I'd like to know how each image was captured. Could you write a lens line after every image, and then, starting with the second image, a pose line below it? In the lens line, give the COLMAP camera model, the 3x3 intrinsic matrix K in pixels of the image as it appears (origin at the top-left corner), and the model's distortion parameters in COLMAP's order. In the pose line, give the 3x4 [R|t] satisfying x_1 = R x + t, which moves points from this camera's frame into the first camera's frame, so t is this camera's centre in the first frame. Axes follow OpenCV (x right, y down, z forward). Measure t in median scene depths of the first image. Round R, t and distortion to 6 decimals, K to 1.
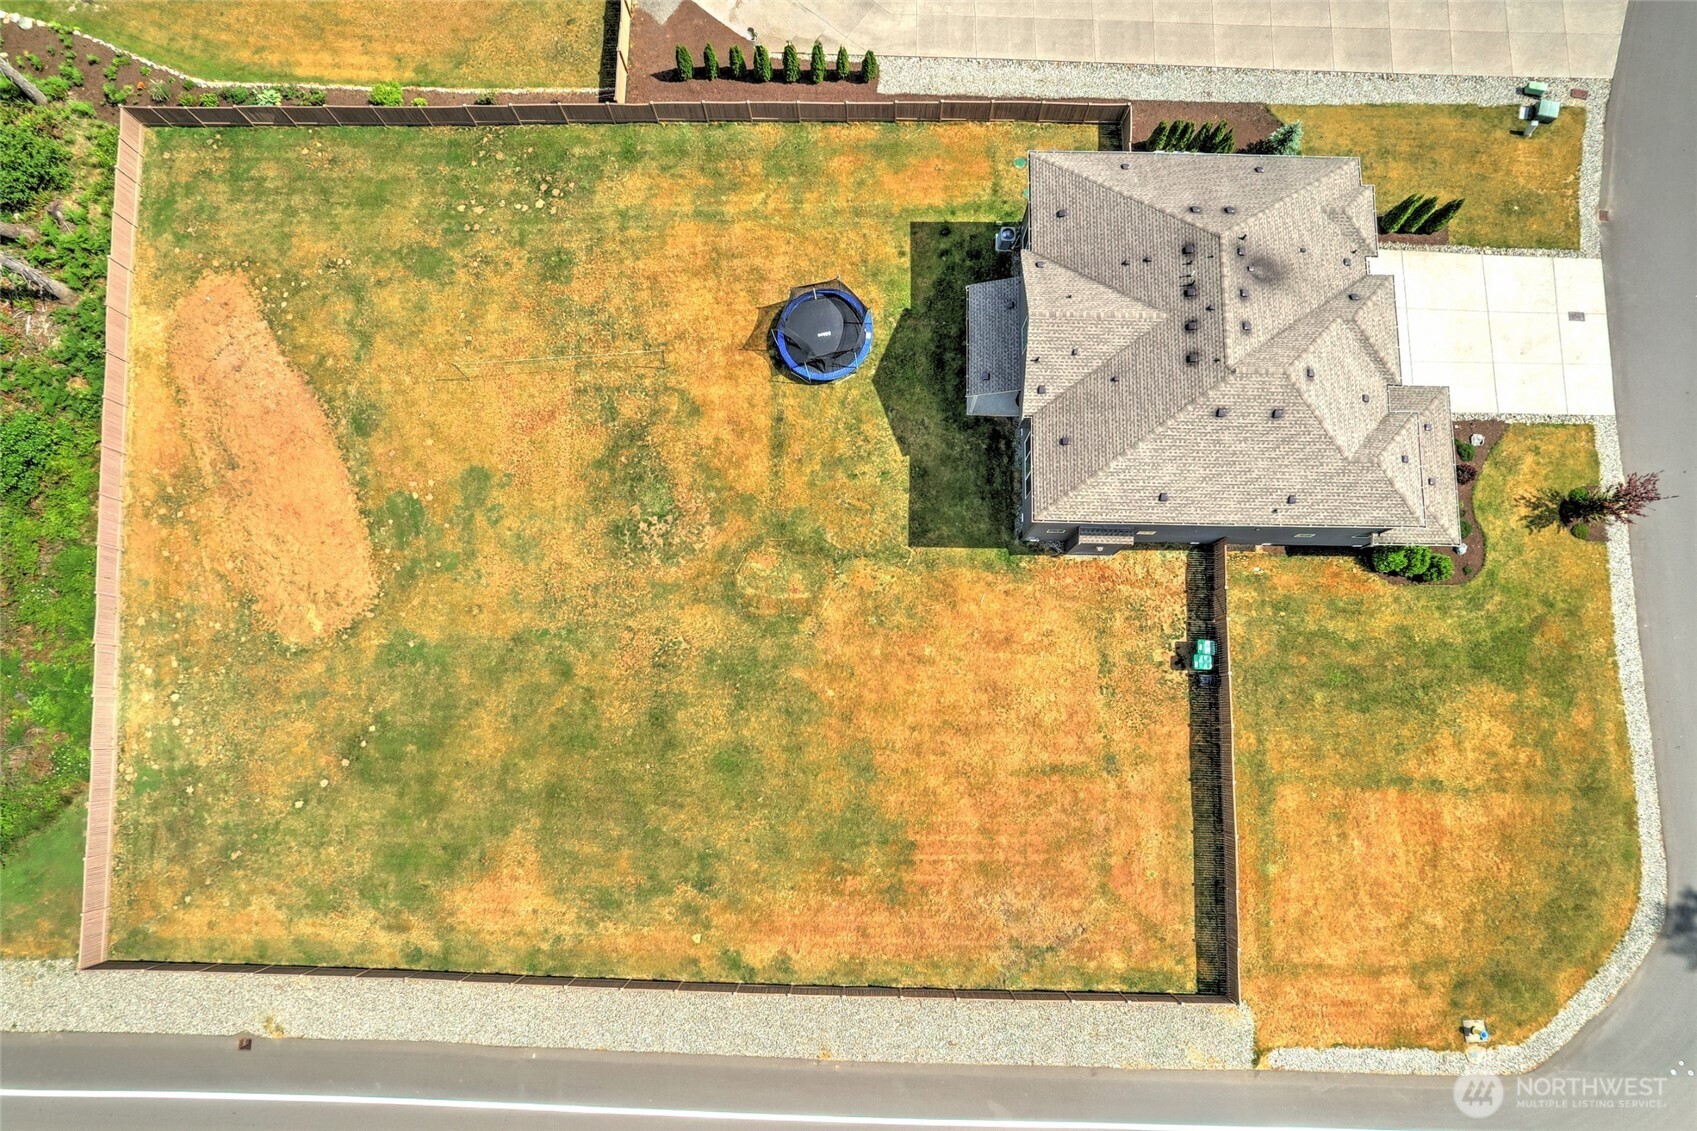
lens RADIAL K [[1102.2, 0, 848.5], [0, 1102.2, 565.5], [0, 0, 1]] dist [-0.111822, 0.105919]
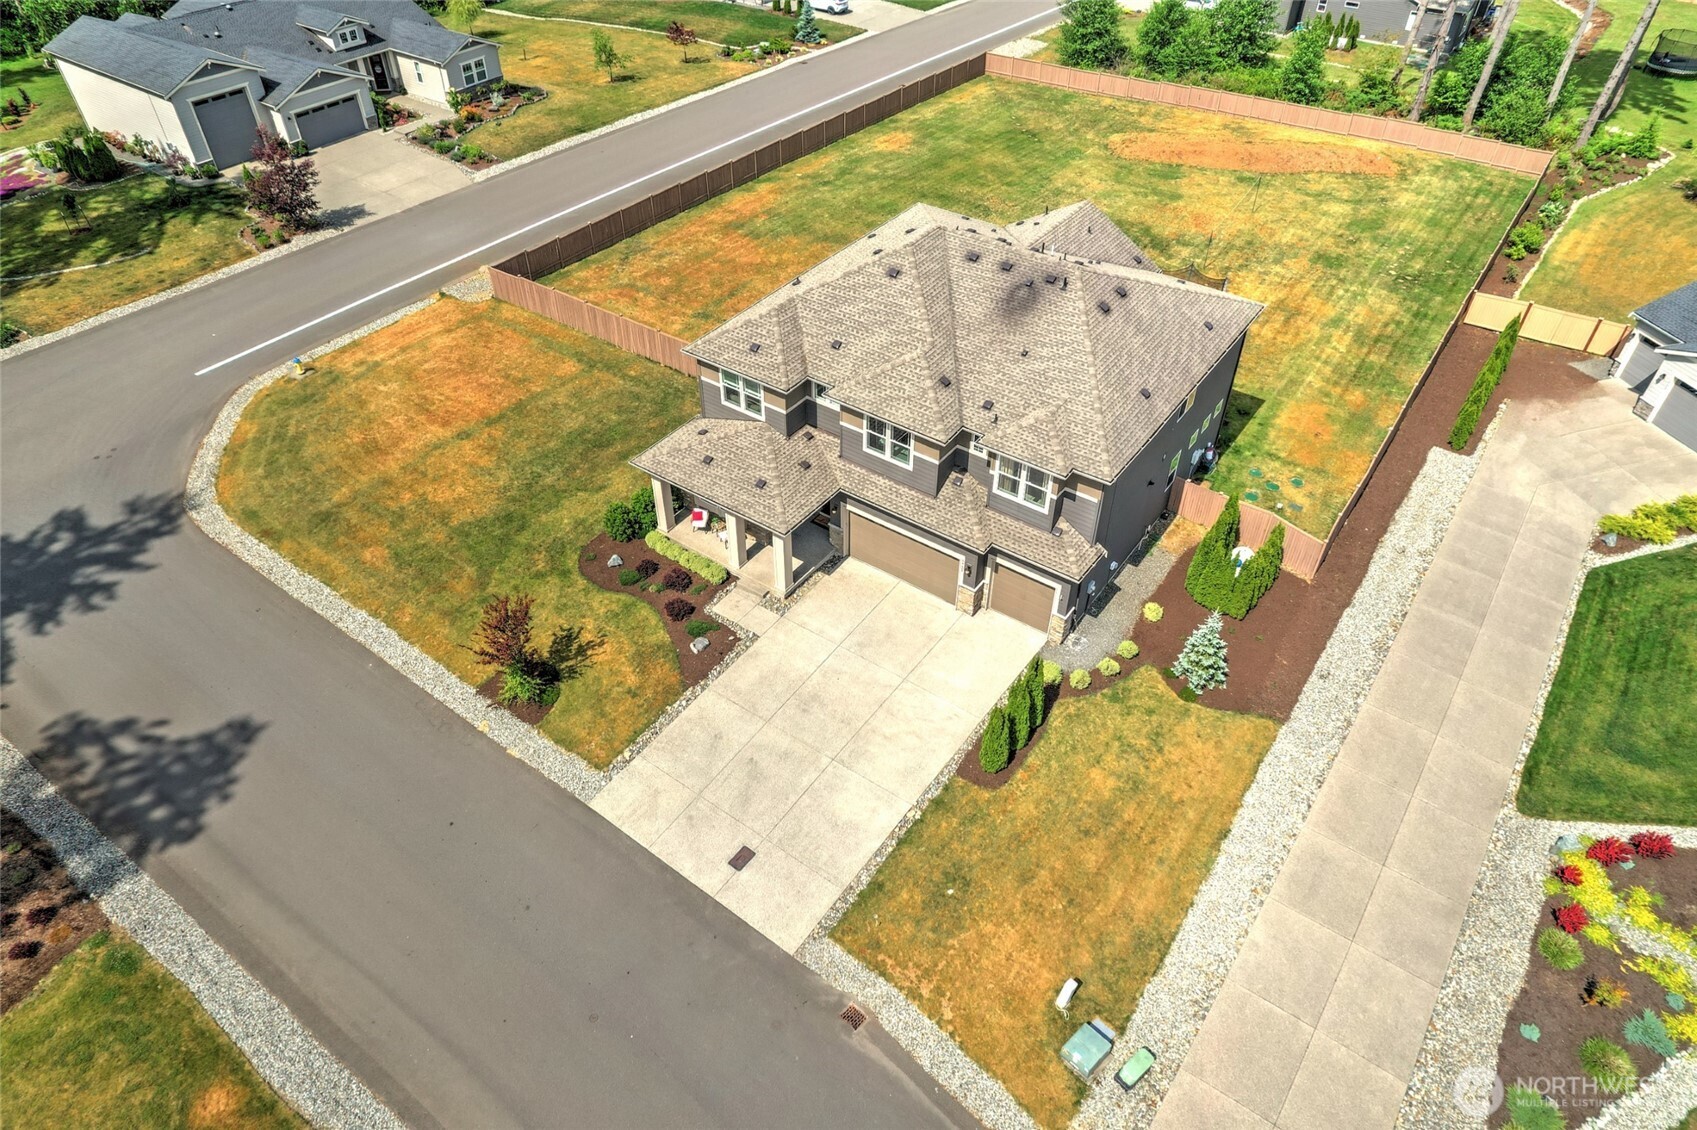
lens RADIAL K [[1102.2, 0, 848.5], [0, 1102.2, 565.0], [0, 0, 1]] dist [-0.111822, 0.105919]
pose [[-0.563652, 0.562955, -0.604465, 0.933745], [-0.814998, -0.259922, 0.517898, -0.561318], [0.134440, 0.784552, 0.605313, 0.513927]]
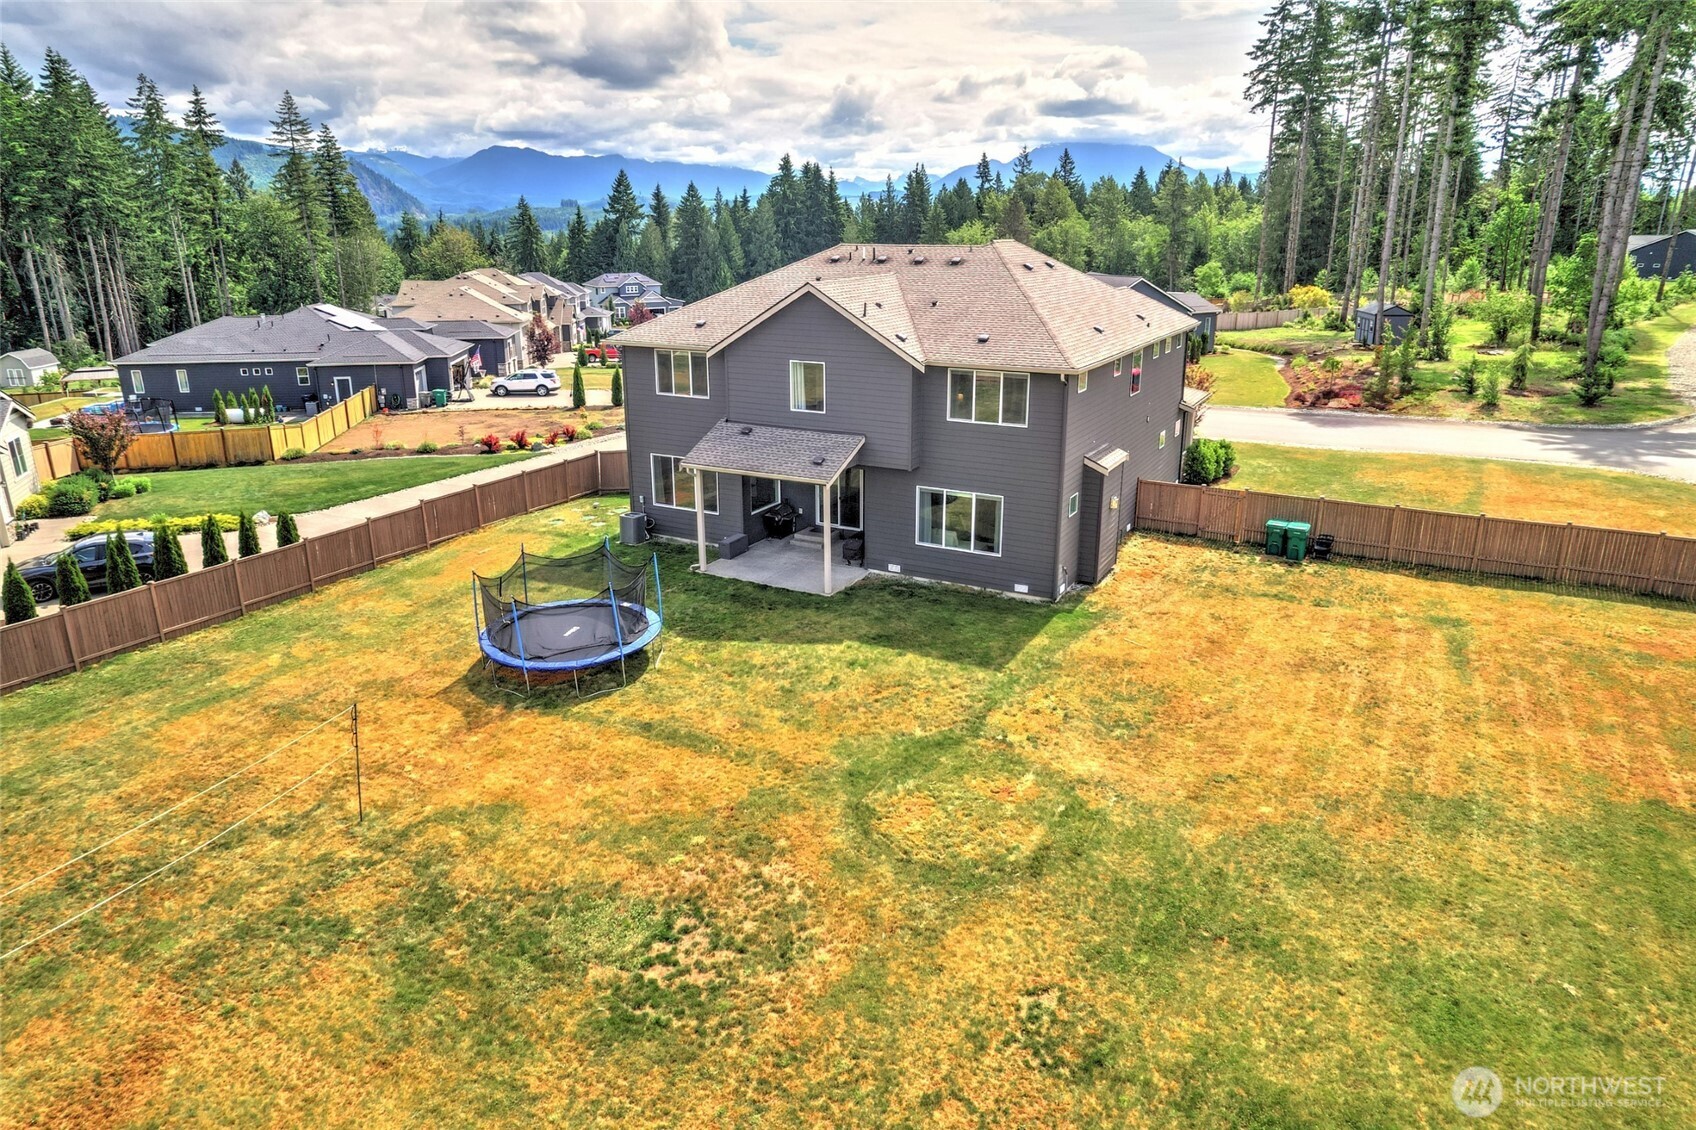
lens RADIAL K [[1101.6, 0, 848.0], [0, 1101.6, 565.0], [0, 0, 1]] dist [-0.111822, 0.105919]
pose [[0.460072, -0.260676, 0.848753, -0.409486], [0.877593, 0.278611, -0.390136, 0.108752], [-0.134772, 0.924351, 0.356949, 0.769706]]
